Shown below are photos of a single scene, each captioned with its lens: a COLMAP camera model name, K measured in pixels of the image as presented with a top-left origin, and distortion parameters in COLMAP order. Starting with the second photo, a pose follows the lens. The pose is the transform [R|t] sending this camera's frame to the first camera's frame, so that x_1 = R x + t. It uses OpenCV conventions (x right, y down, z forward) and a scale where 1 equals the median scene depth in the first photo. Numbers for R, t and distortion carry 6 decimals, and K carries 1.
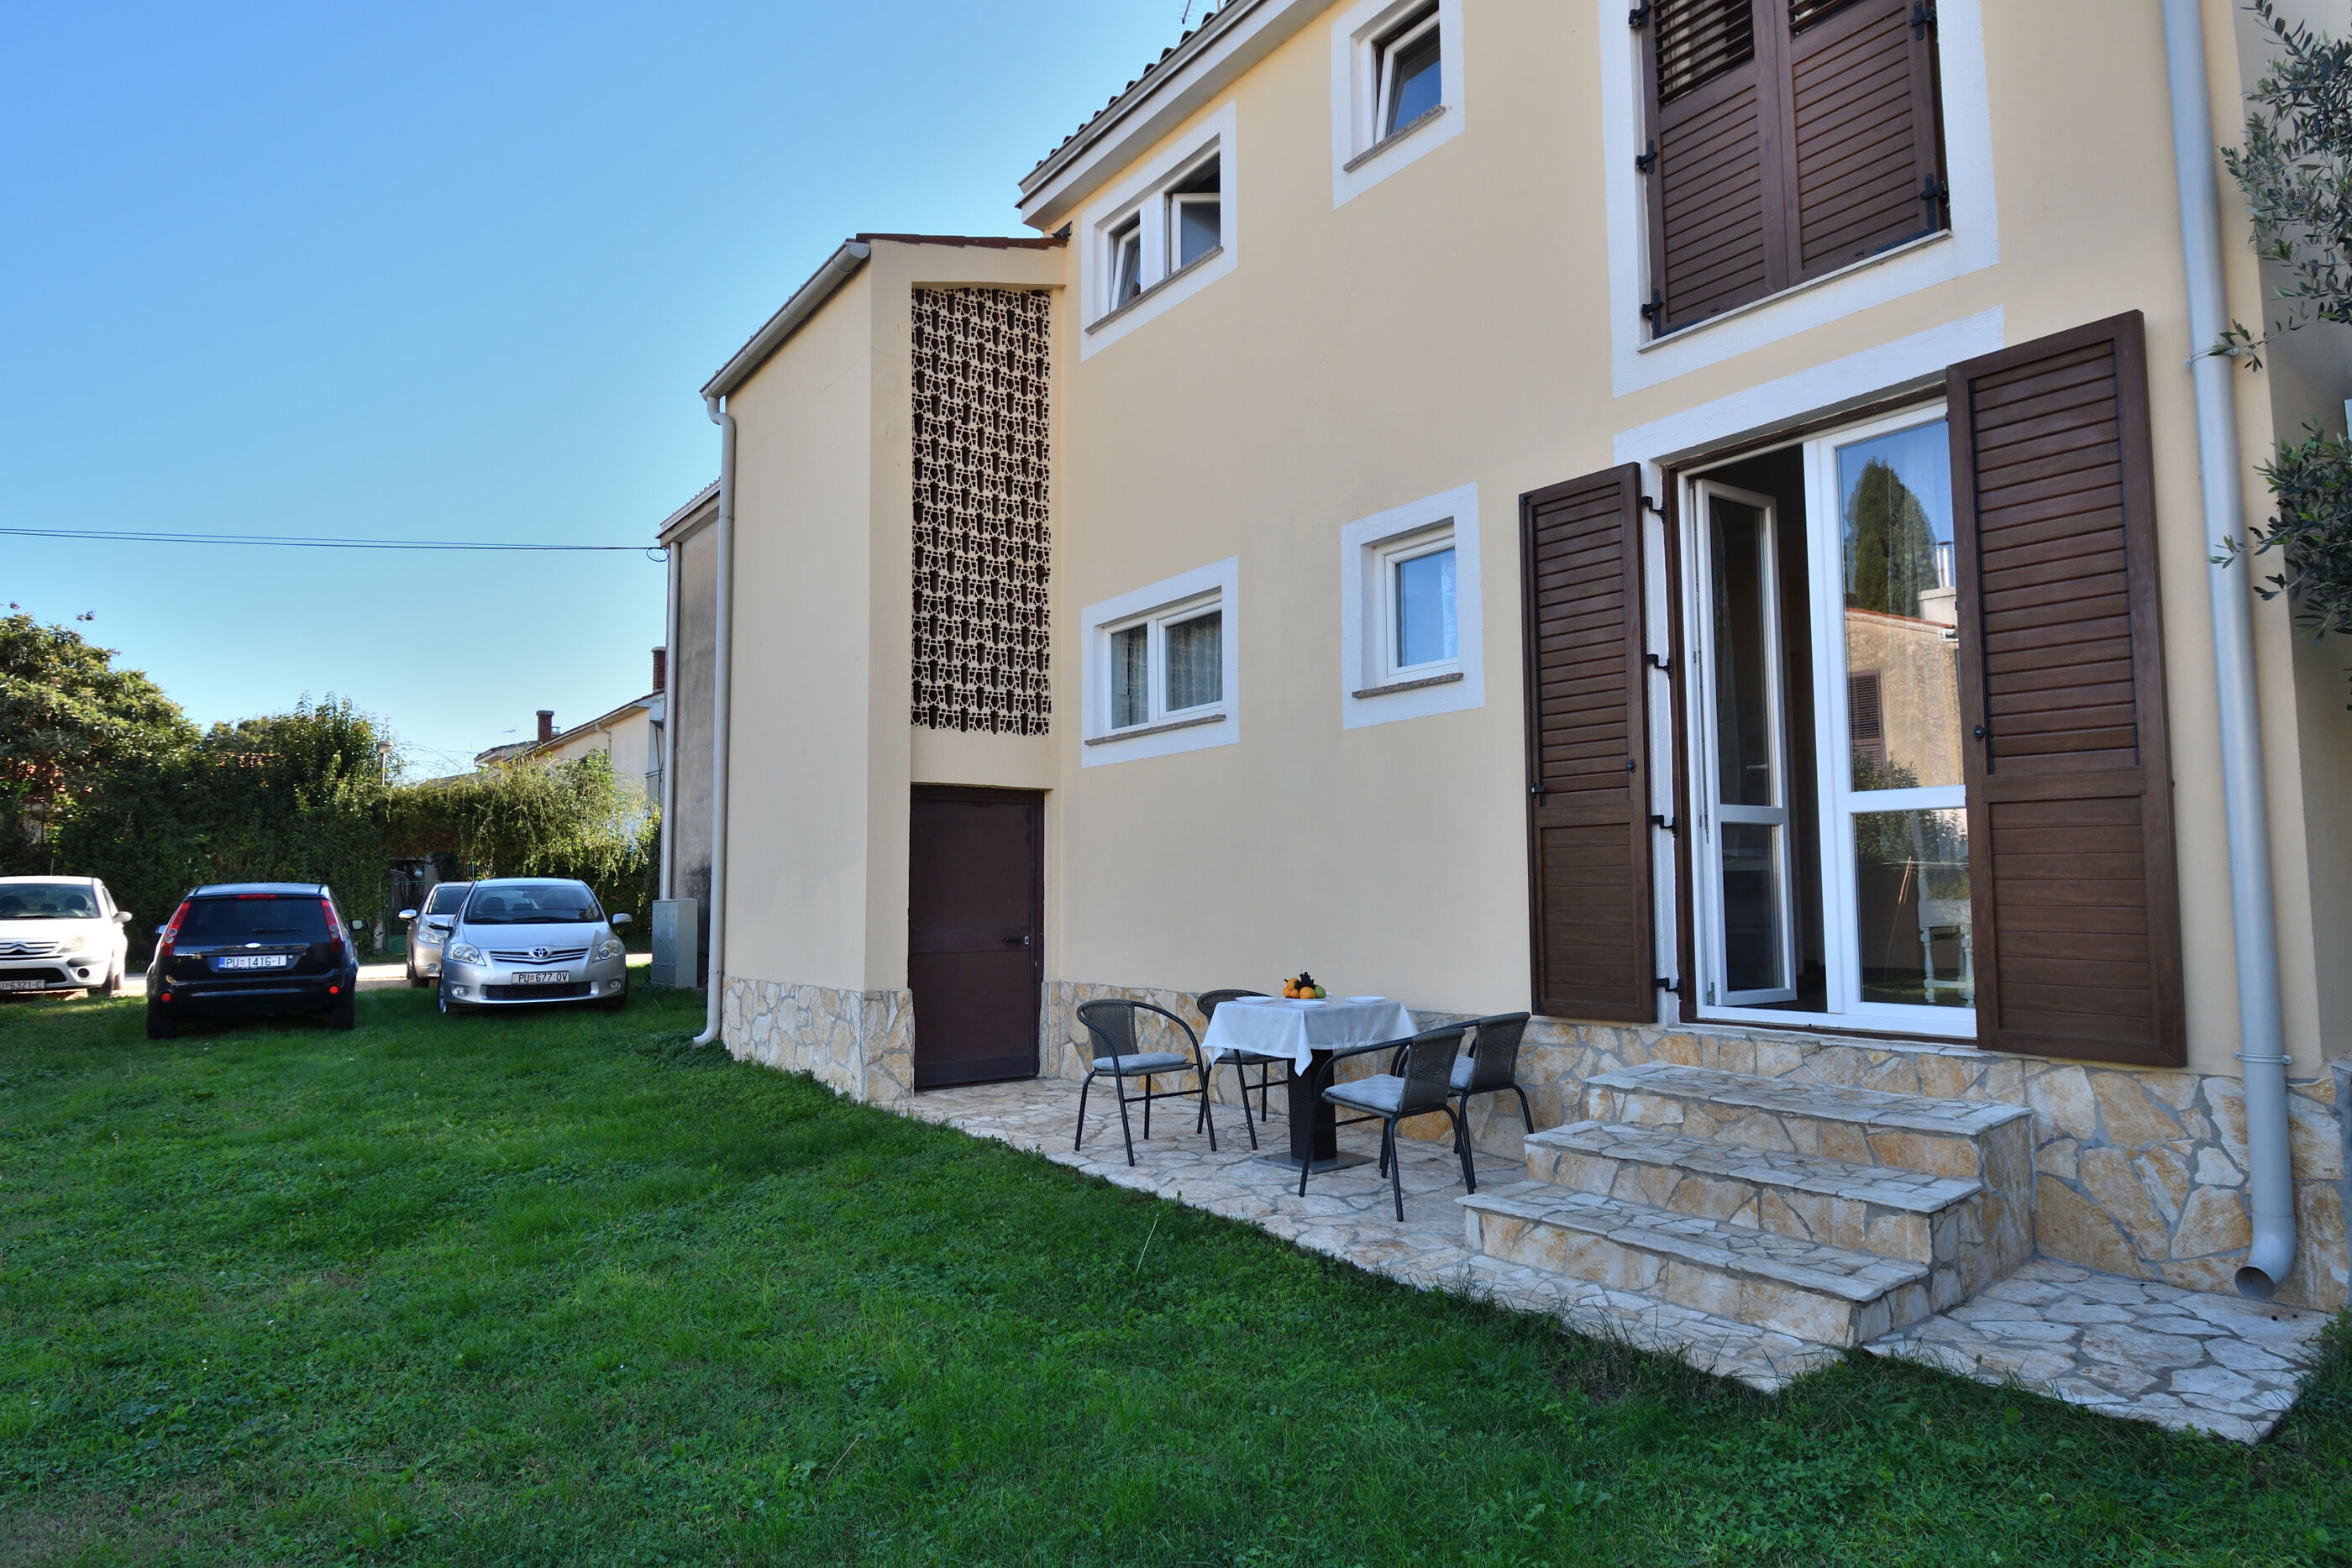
lens RADIAL K [[1401.9, 0, 1177.8], [0, 1401.9, 782.4], [0, 0, 1]] dist [-0.012773, -0.004313]
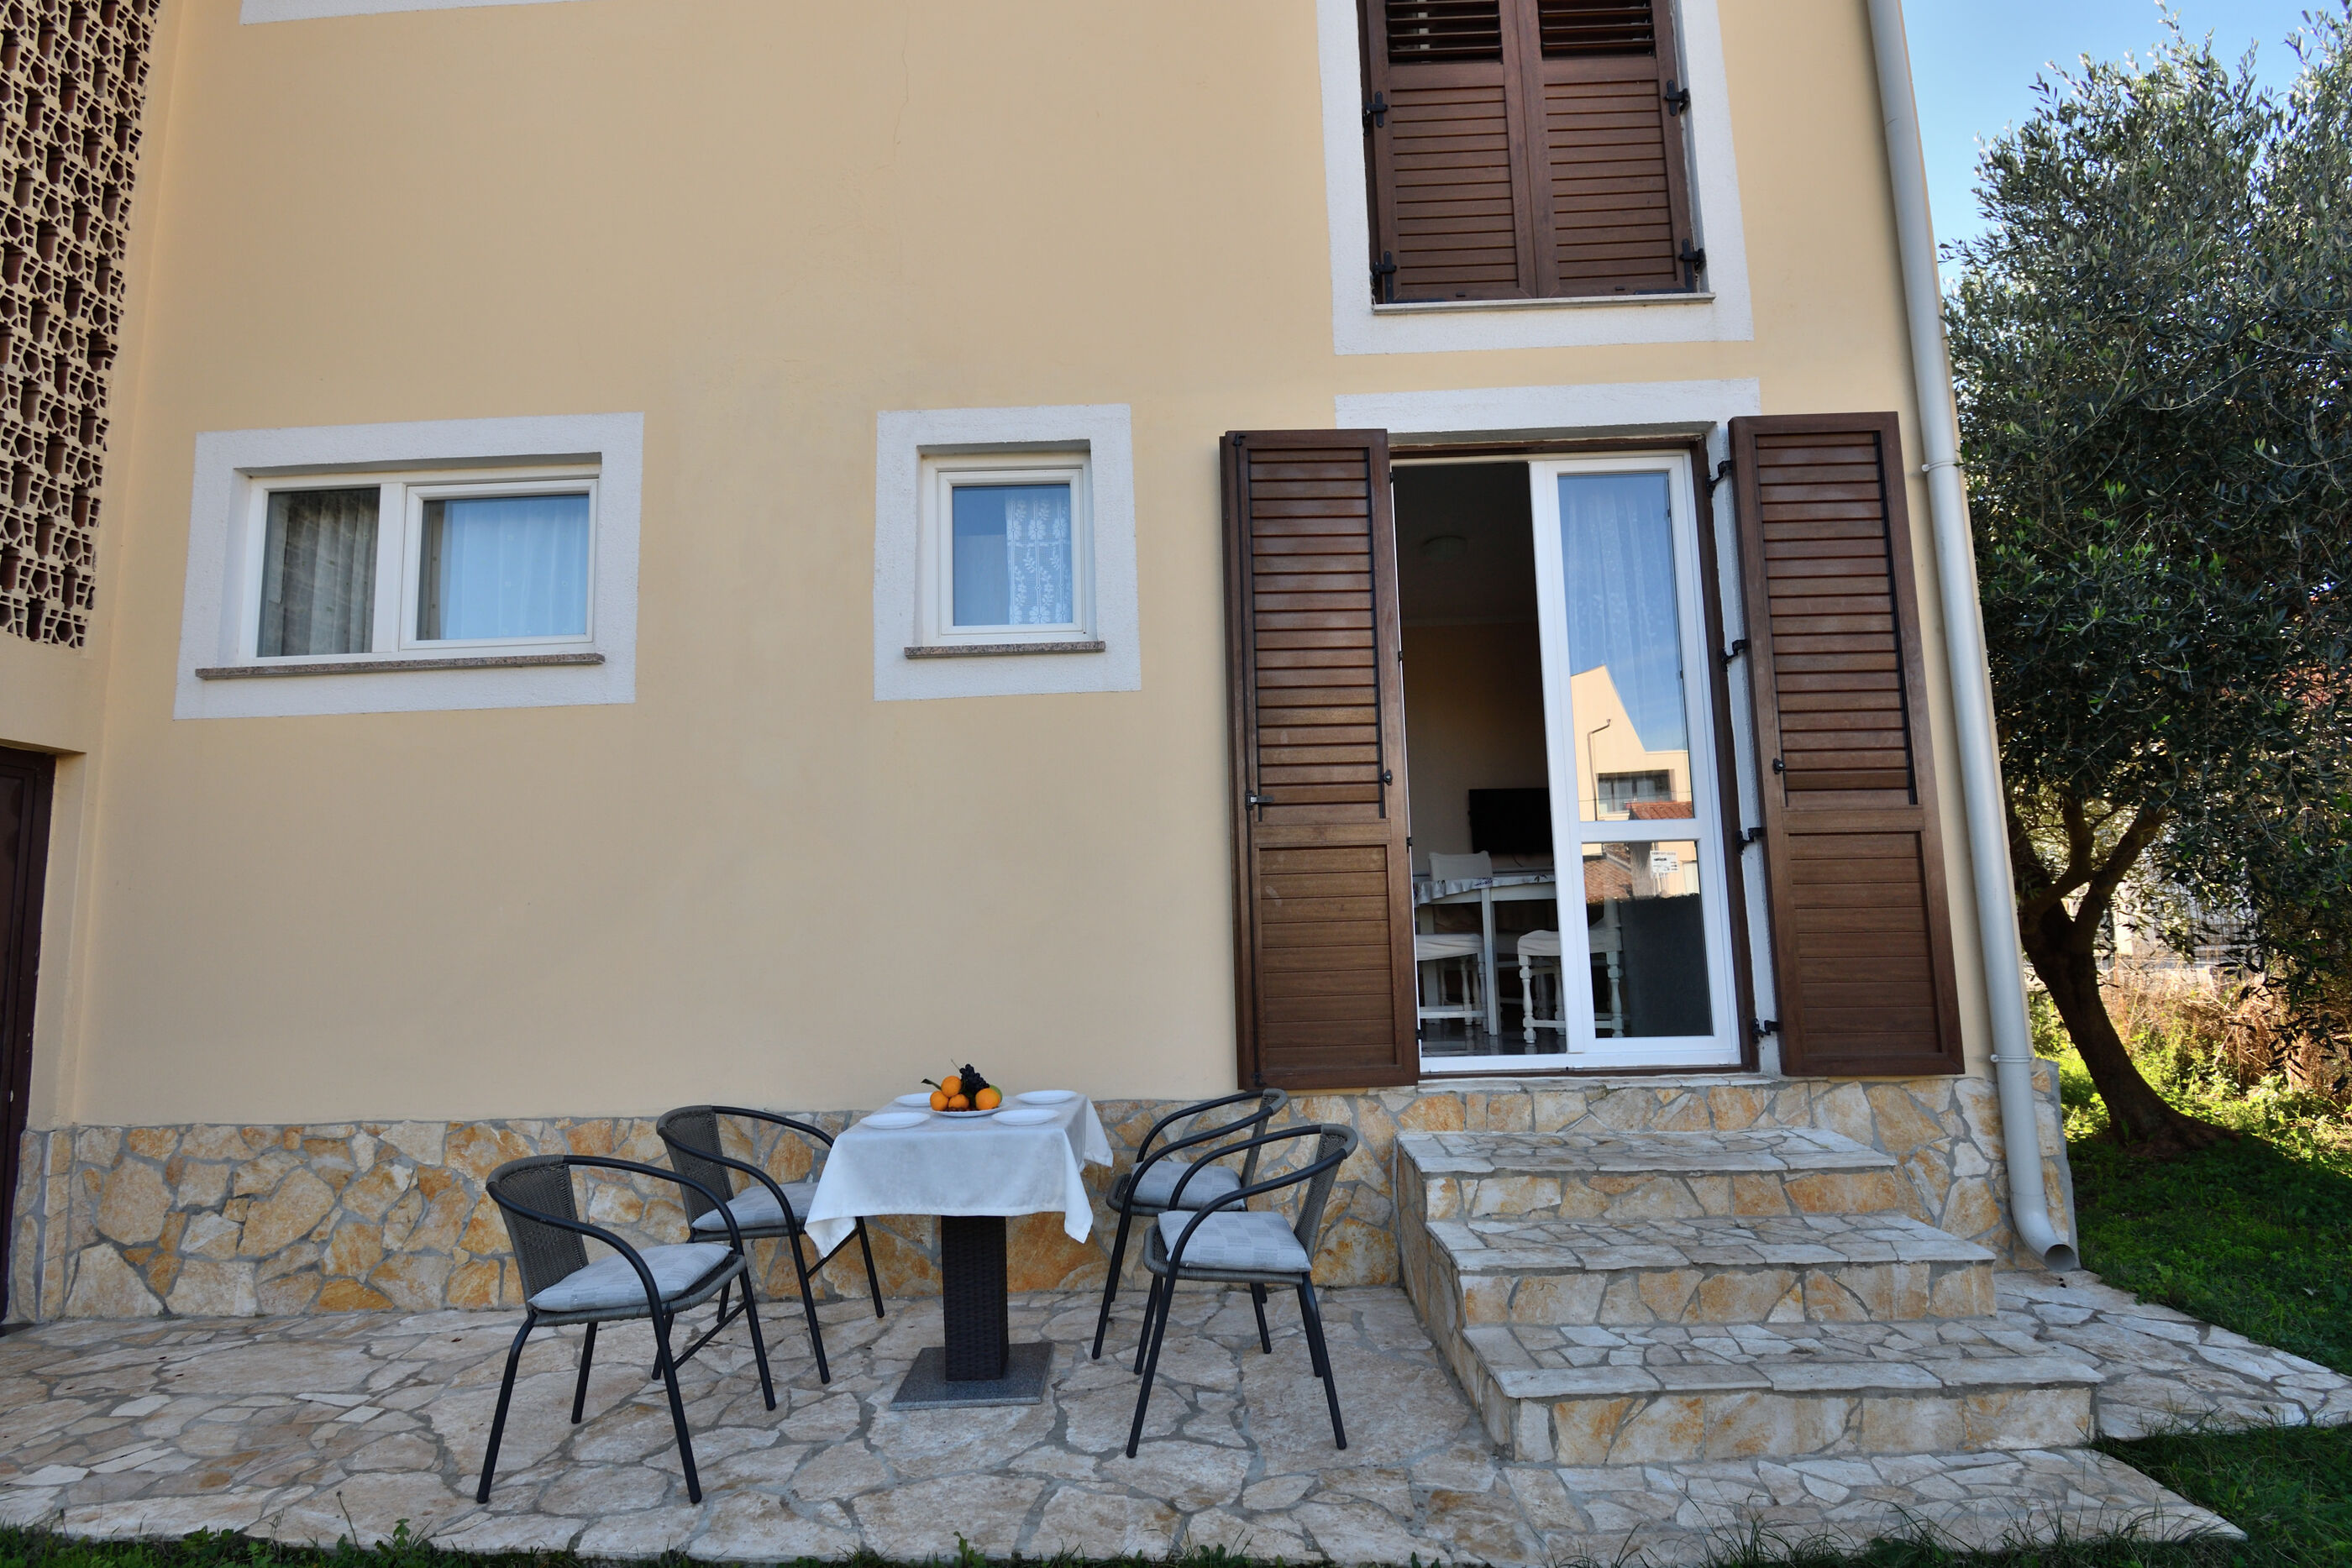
lens RADIAL K [[1160.6, 0, 1193.8], [0, 1160.6, 787.5], [0, 0, 1]] dist [0.004048, -0.016016]
pose [[0.594287, 0.090024, 0.799199, -0.343188], [-0.043737, 0.995863, -0.079653, 0.062481], [-0.803063, 0.012382, 0.595765, 0.769630]]
